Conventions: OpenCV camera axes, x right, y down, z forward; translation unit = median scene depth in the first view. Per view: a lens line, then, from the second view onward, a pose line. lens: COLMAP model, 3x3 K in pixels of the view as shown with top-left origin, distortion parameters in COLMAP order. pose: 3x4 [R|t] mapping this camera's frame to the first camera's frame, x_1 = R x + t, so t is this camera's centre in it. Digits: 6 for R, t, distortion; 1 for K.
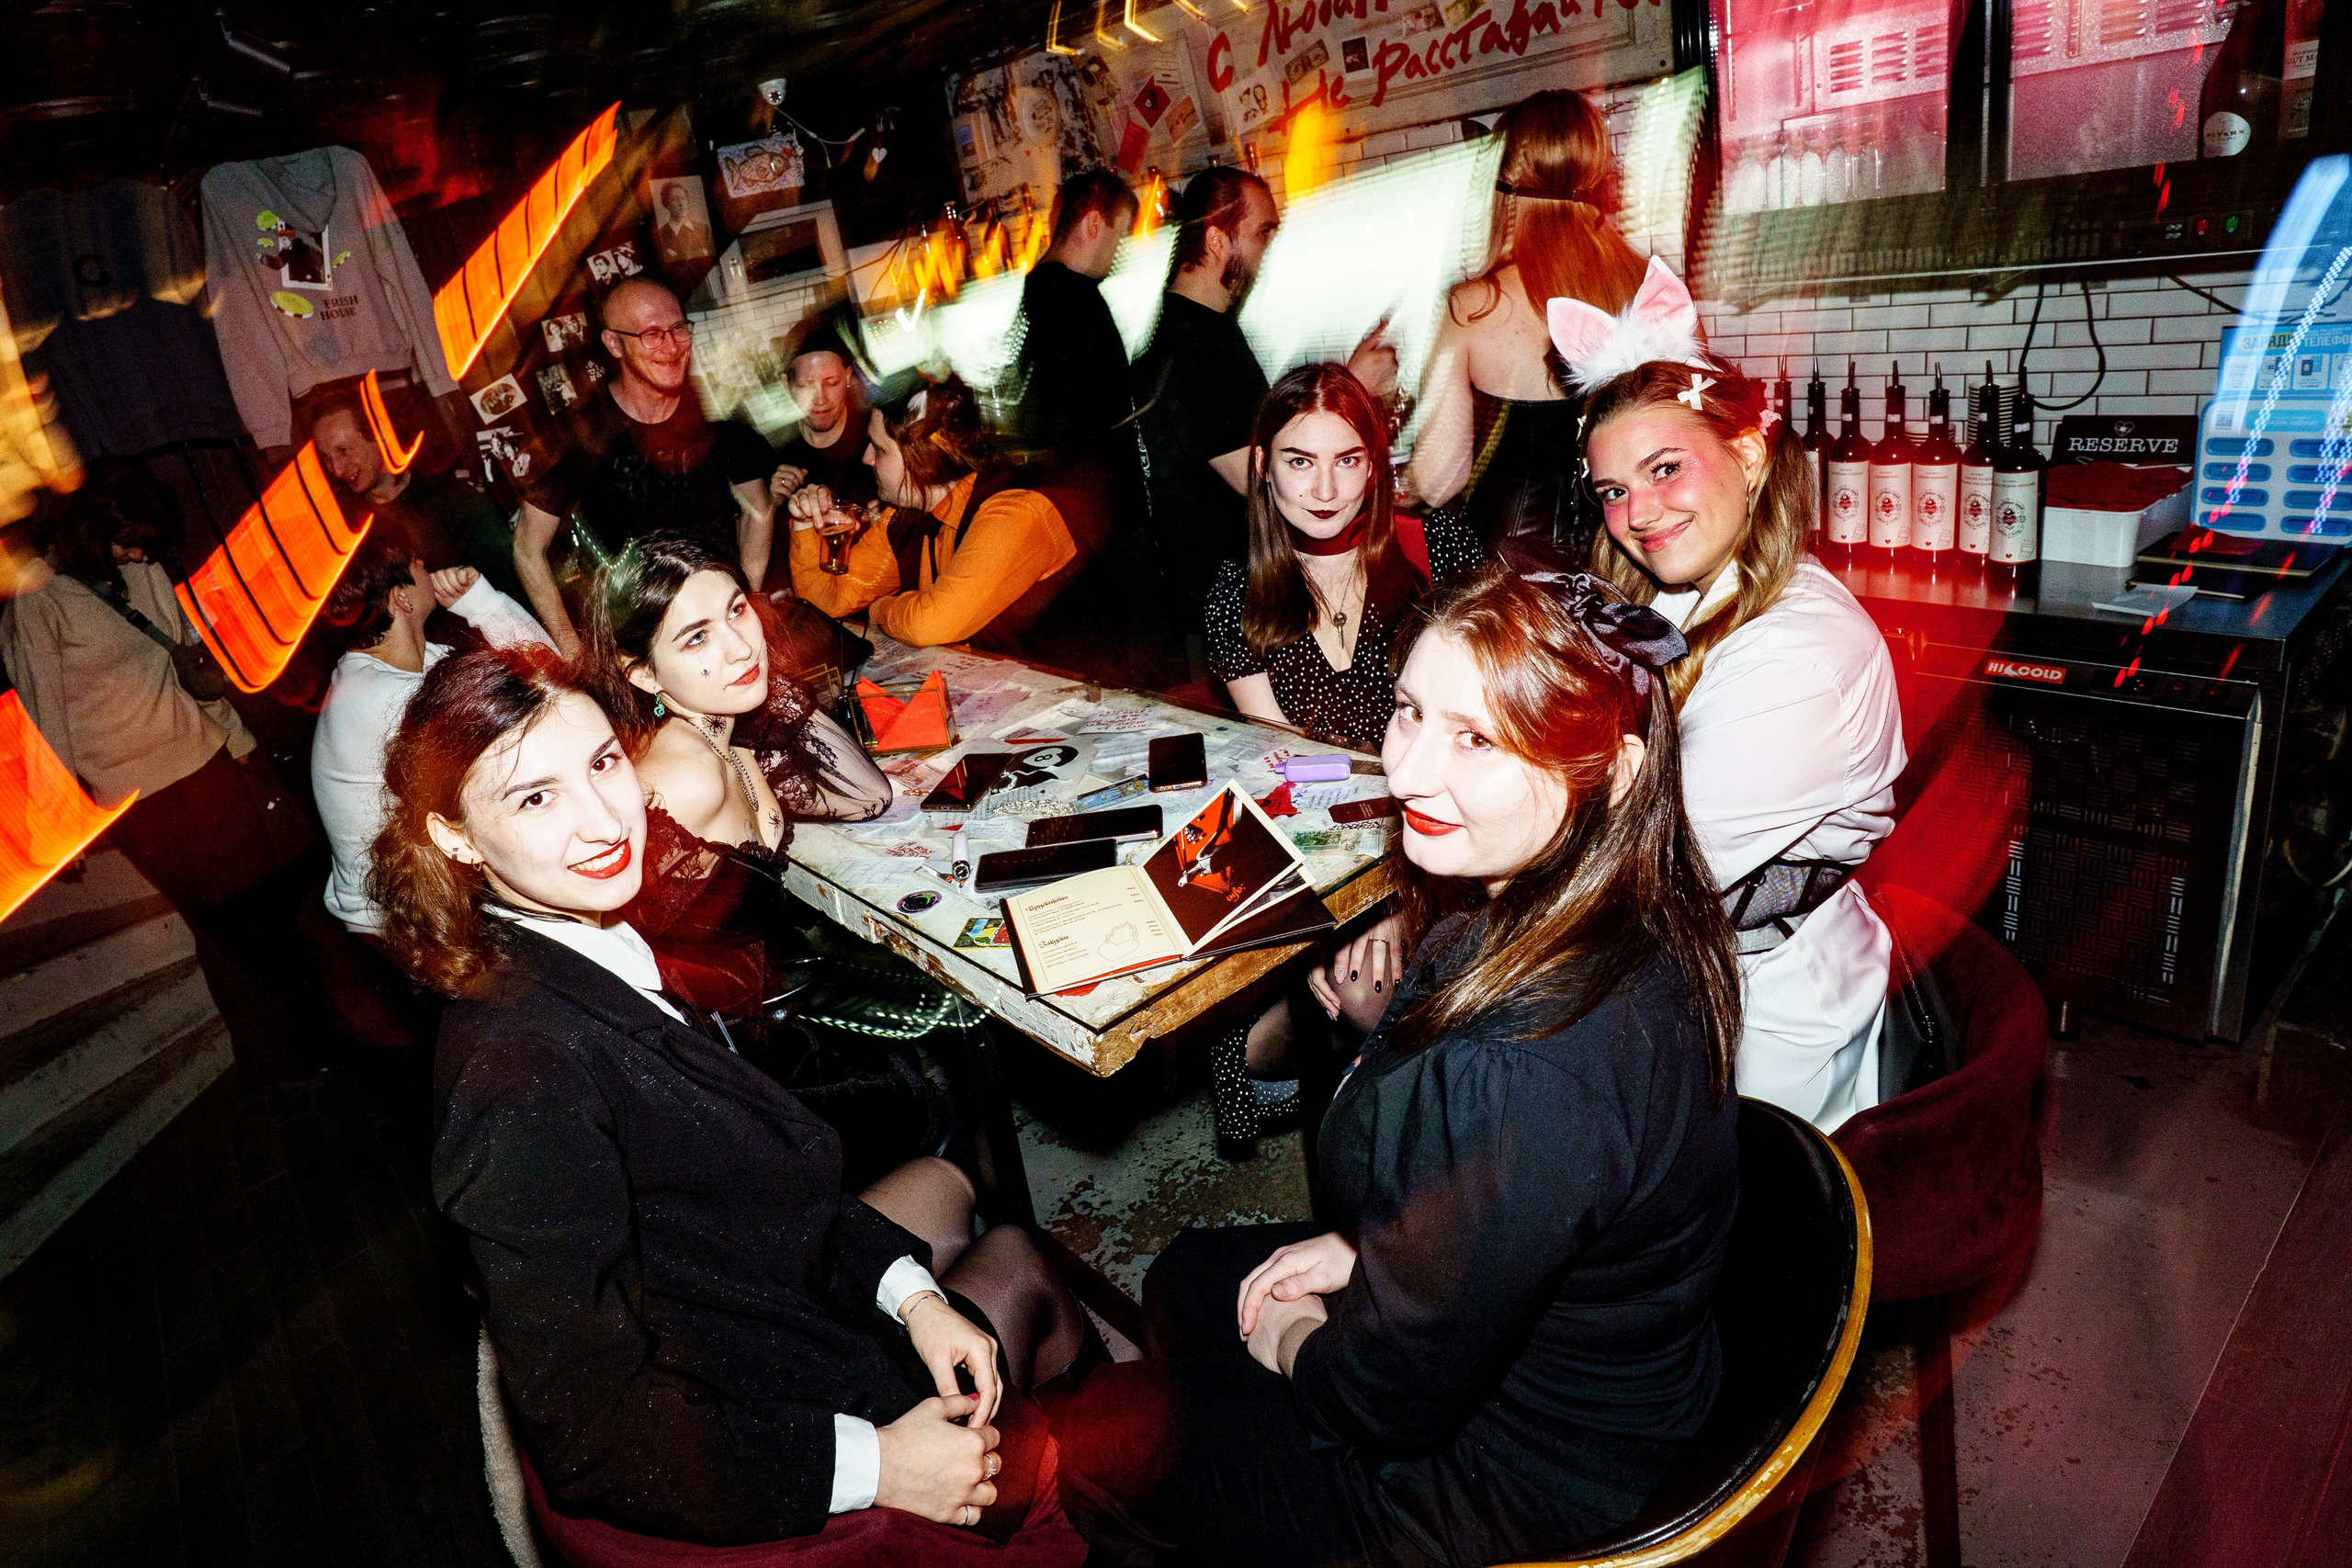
lens RADIAL K [[1303.1, 0, 1020.8], [0, 1303.1, 673.4], [0, 0, 1]] dist [-0.061623, 0.023184]
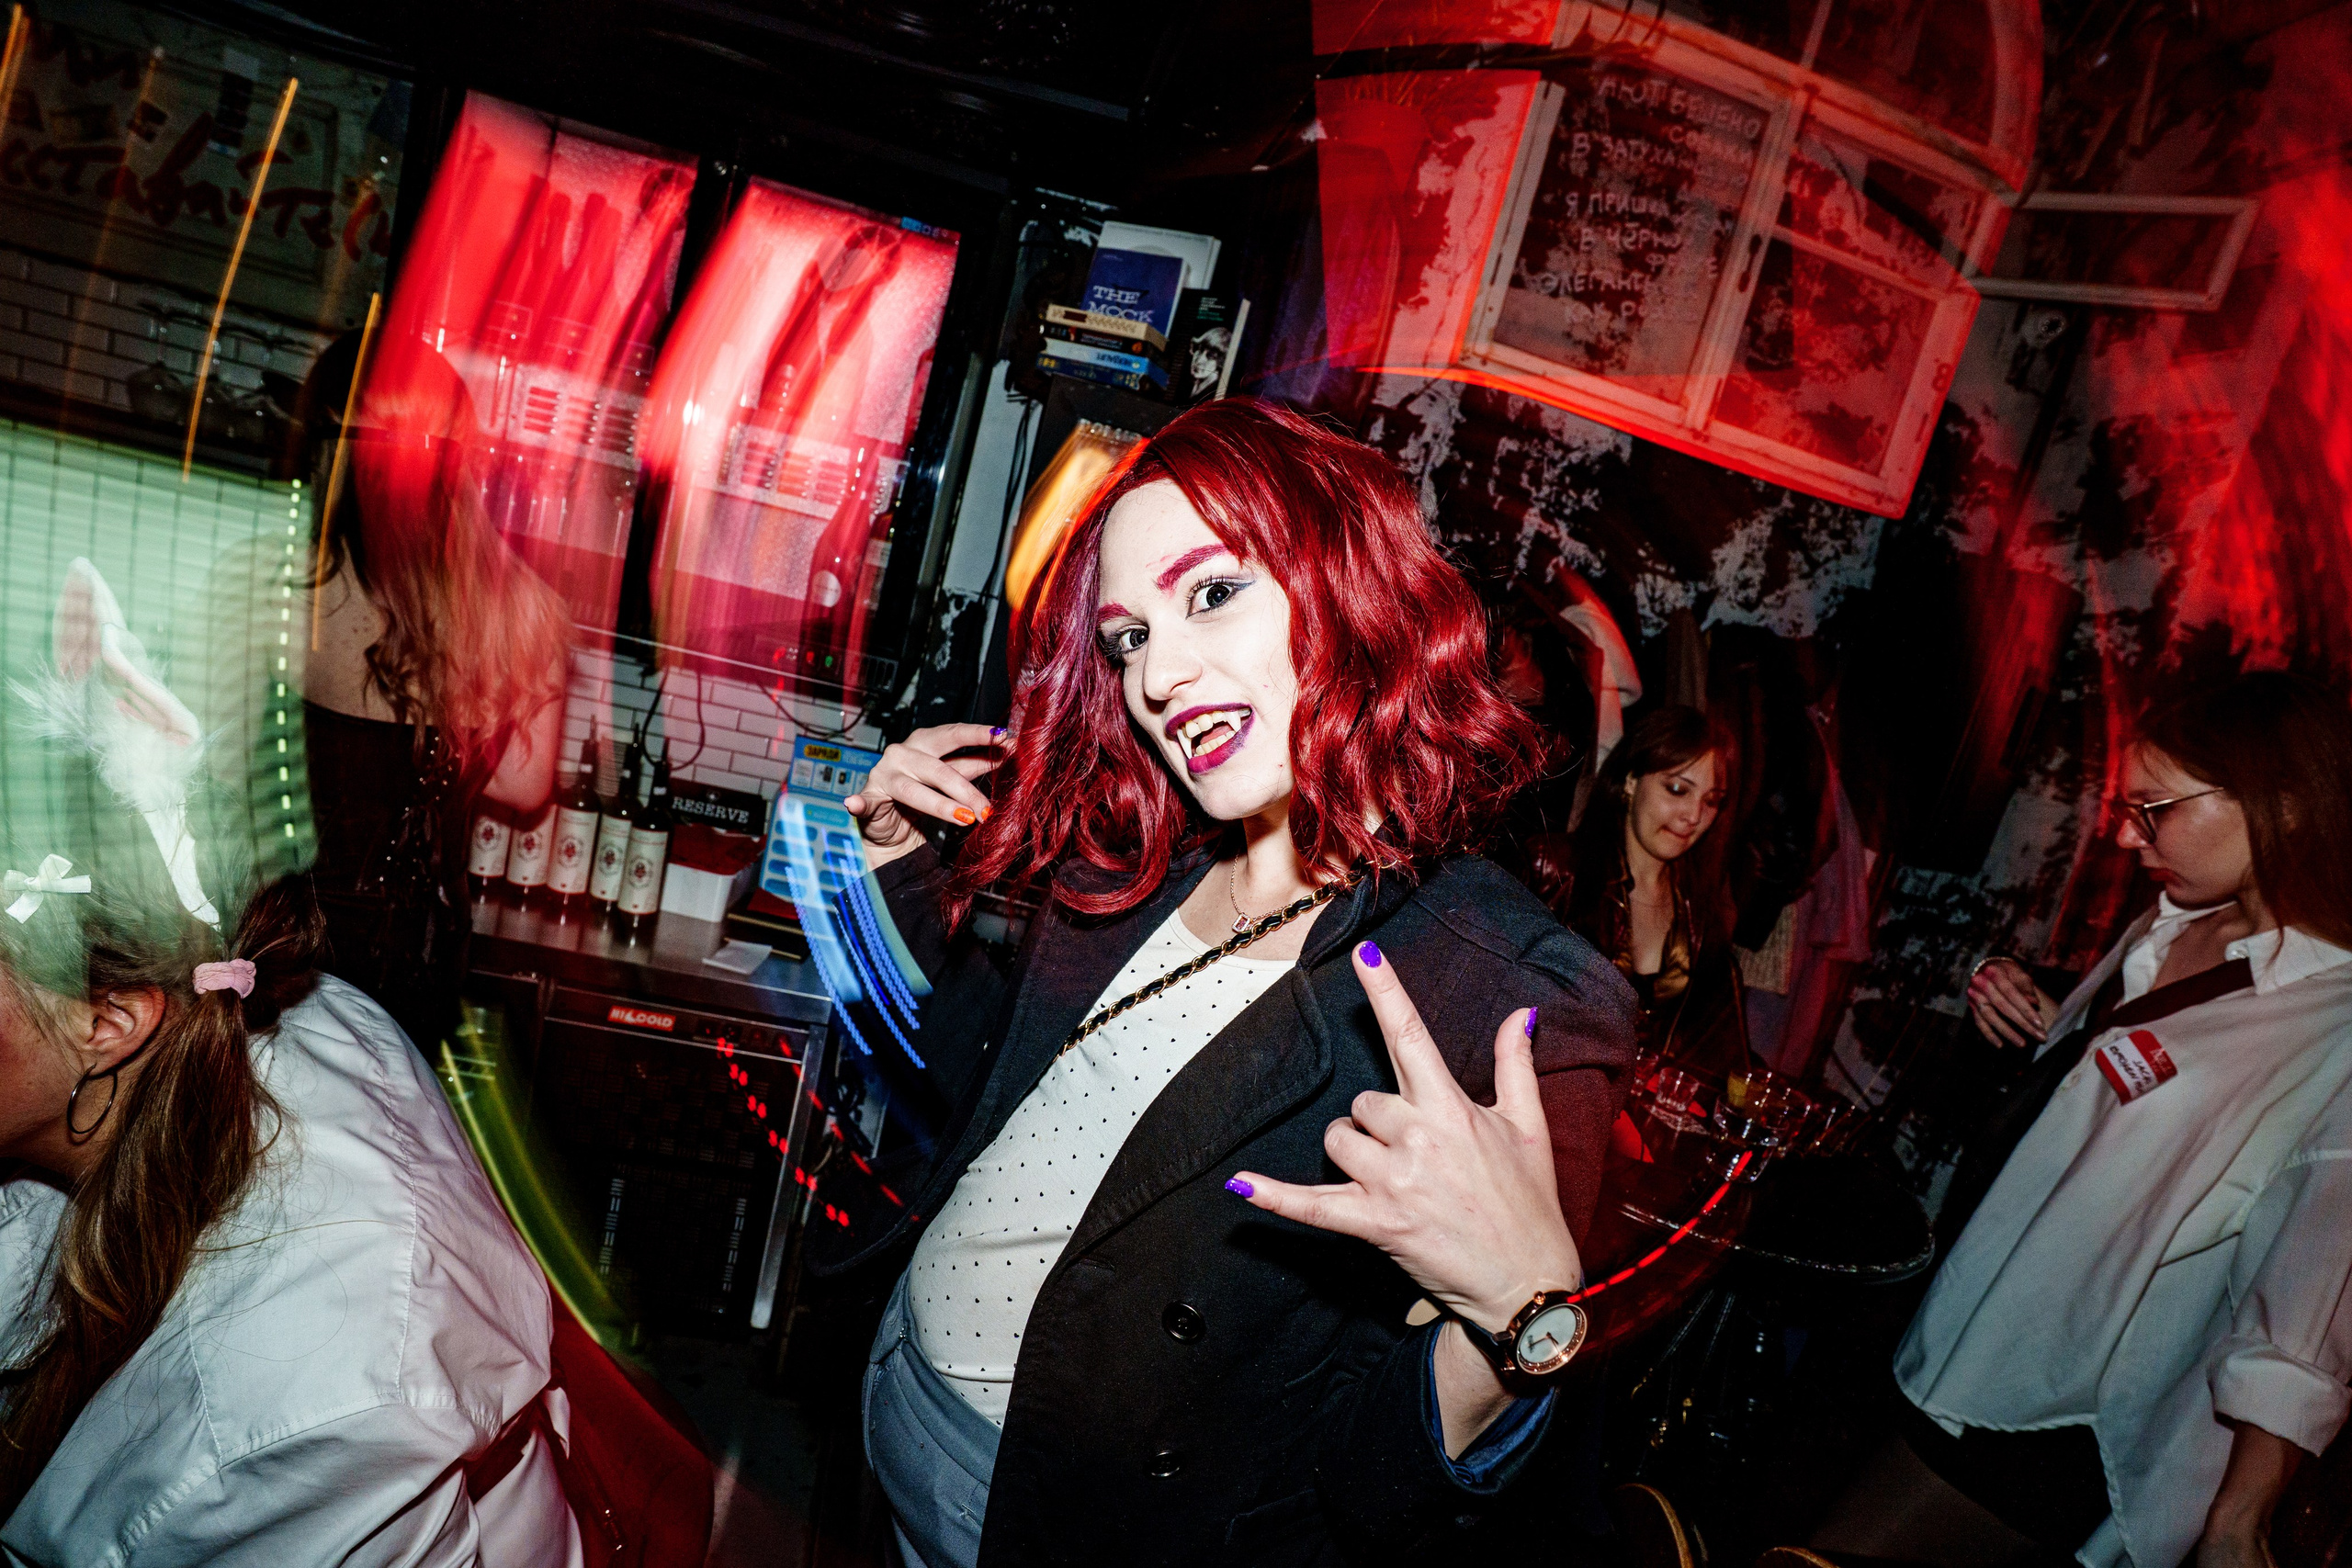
lens RADIAL K [[1136.8, 0, 1159.4], [0, 1136.8, 784.7], [0, 0, 1]] dist [-0.063986, 0.025978]
pose [[0.379863, 0.144537, 0.913681, 0.071242], [-0.023648, 0.988912, -0.146606, -0.067375], [-0.924741, 0.034083, 0.379069, 0.233243]]
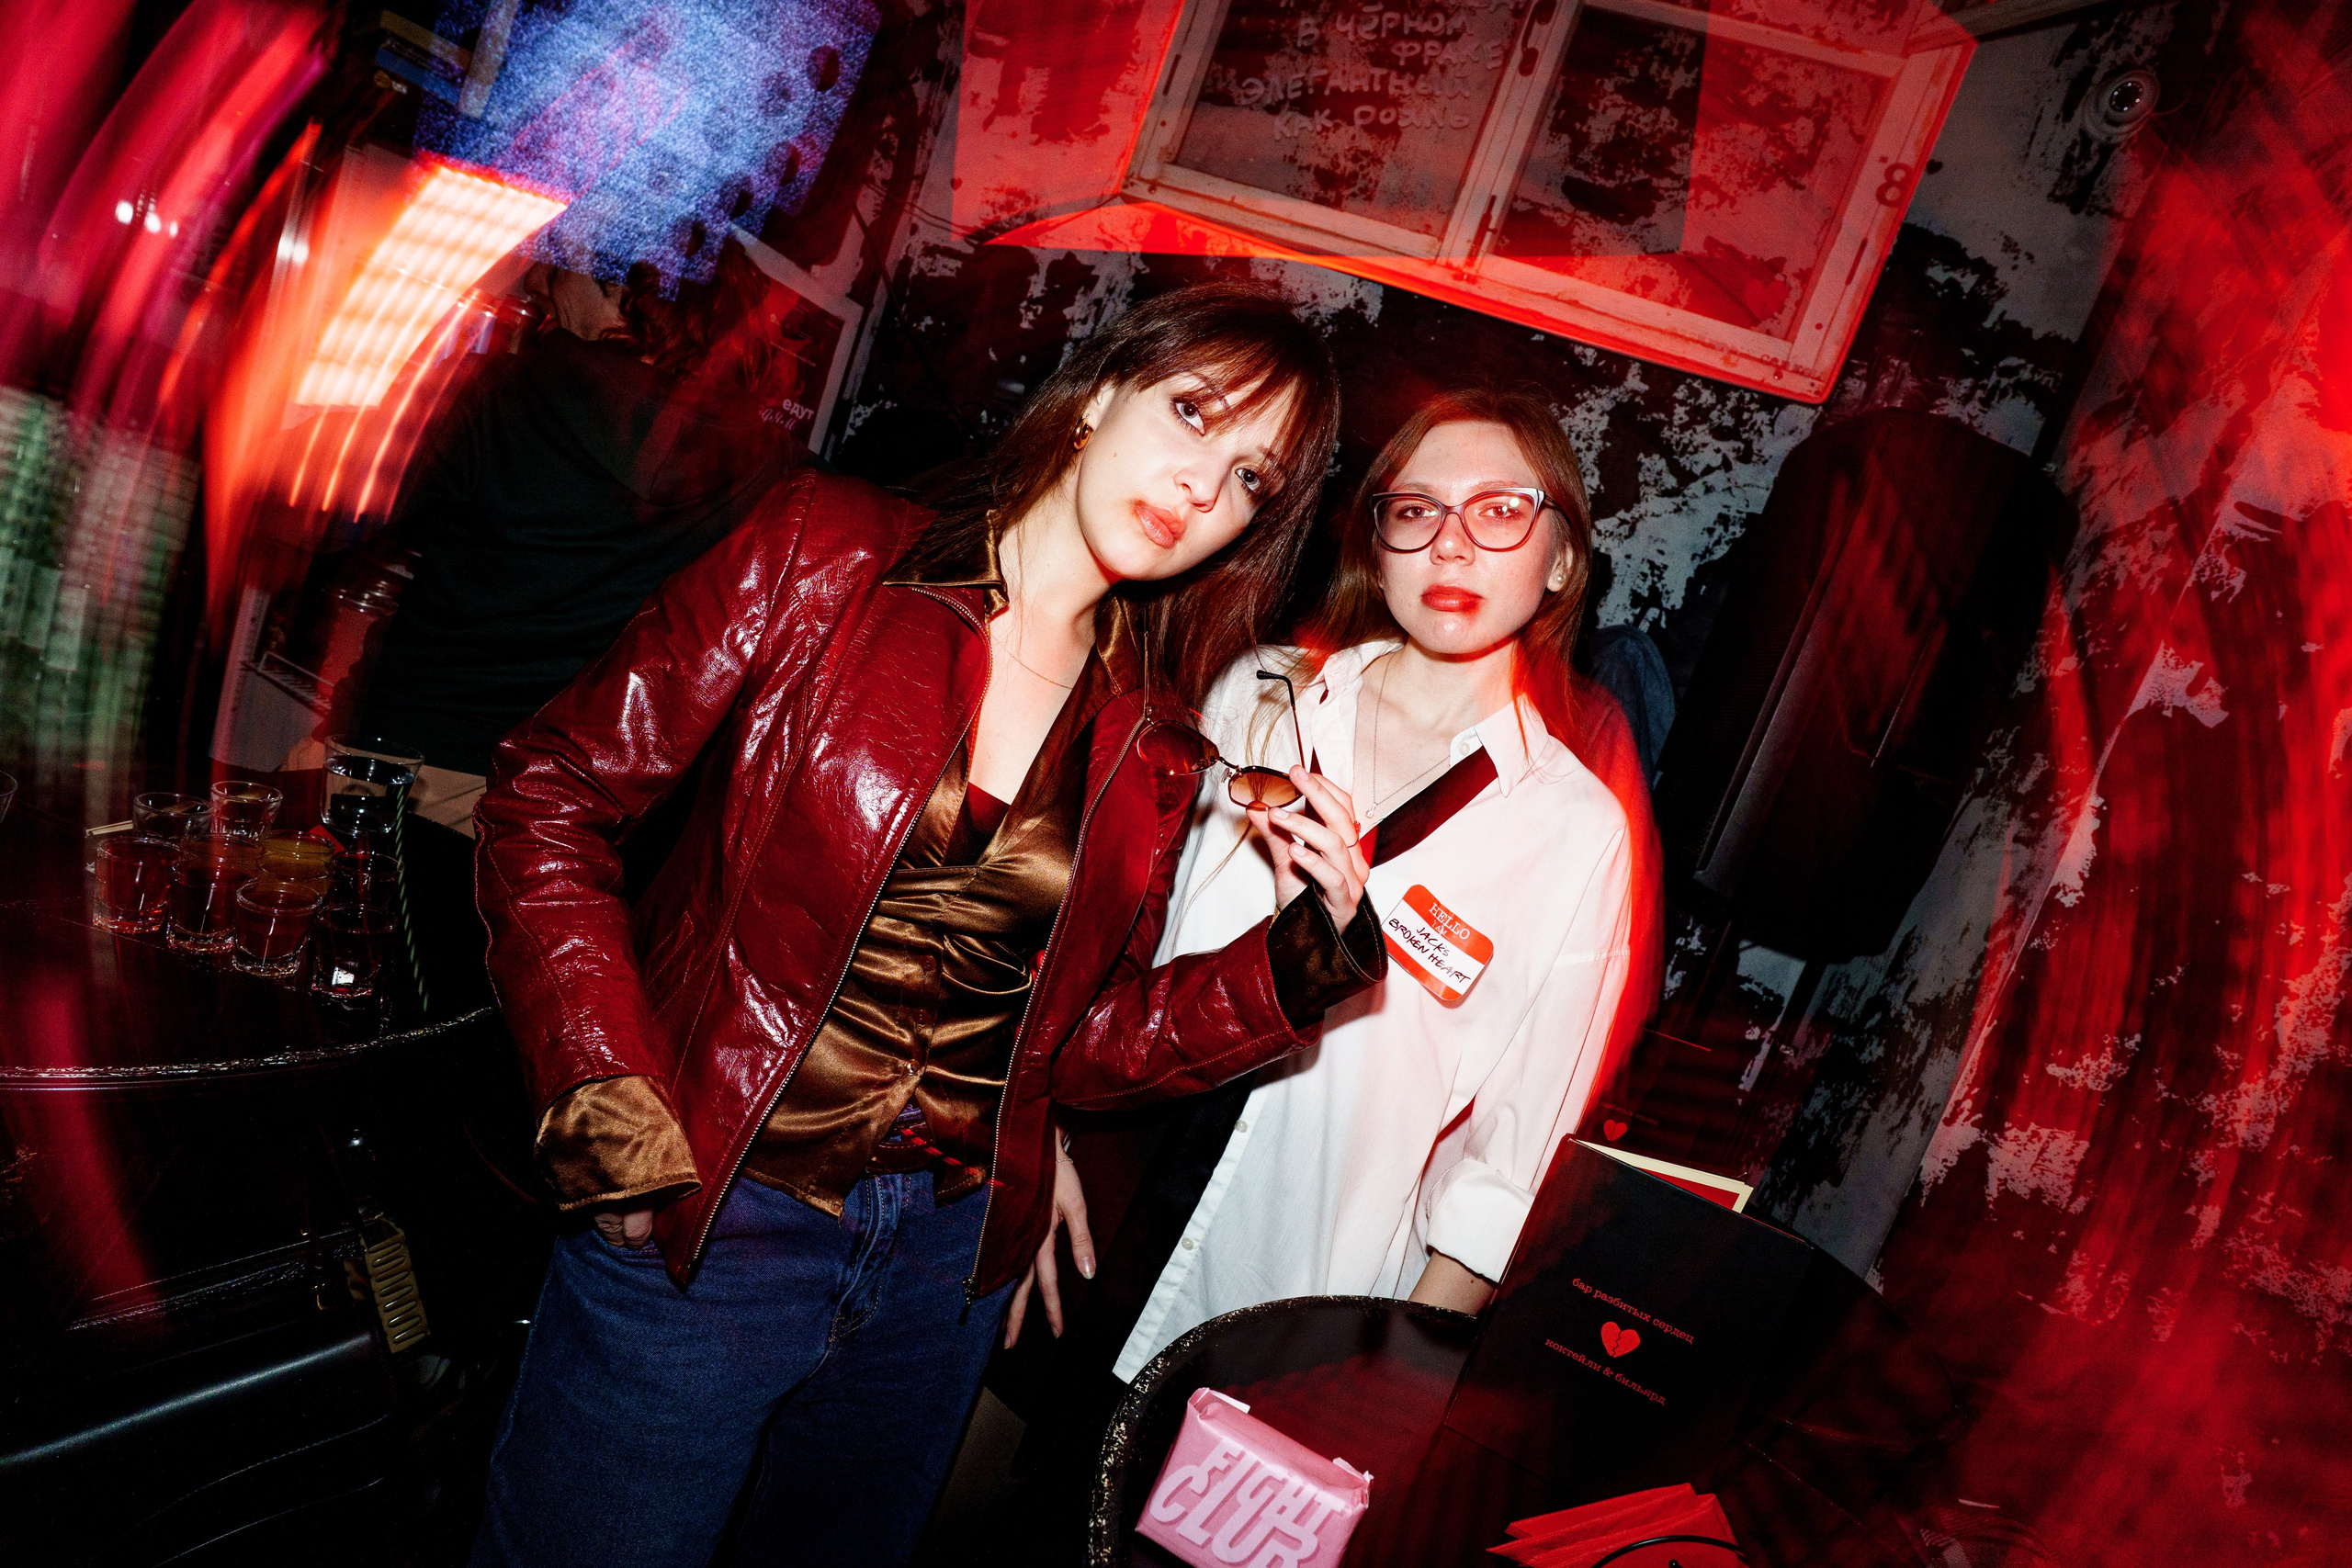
lens RADIAL K [[1136.8, 0, 1169.5], [0, 1136.8, 790.9], [0, 0, 1]] dist [-0.063986, 0.025978]
pose [[0.641795, 0.339702, 0.687533, 0.789477], [-0.240038, 0.940473, -0.240608, 0.006434], [-0.728341, -0.010613, 0.685132, -0.329287]]
